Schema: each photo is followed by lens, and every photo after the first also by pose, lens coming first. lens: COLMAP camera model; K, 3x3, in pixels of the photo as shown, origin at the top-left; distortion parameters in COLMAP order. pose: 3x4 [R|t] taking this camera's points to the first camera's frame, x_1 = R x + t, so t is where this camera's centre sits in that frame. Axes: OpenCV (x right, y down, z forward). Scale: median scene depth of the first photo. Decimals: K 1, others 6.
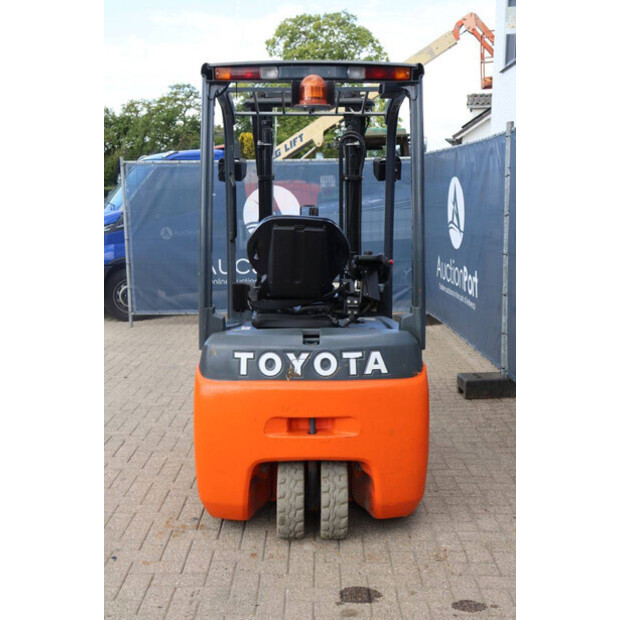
lens RADIAL K [[812.3, 0, 309.4], [0, 812.3, 322.2], [0, 0, 1]] dist [0.071325, 0.000000]
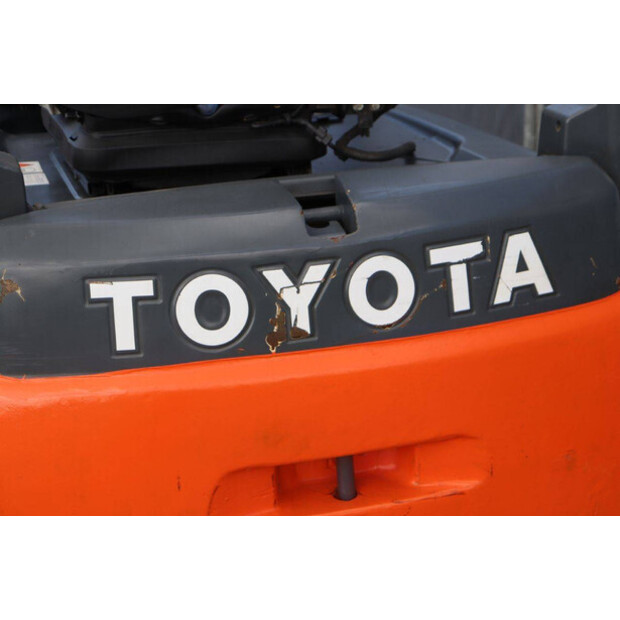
lens RADIAL K [[1459.0, 0, 323.0], [0, 1459.0, 321.0], [0, 0, 1]] dist [0.388157, 0.000000]
pose [[0.963467, -0.116709, 0.241062, -0.141554], [0.071242, 0.979314, 0.189392, -0.047110], [-0.258179, -0.165299, 0.951851, 0.445088]]
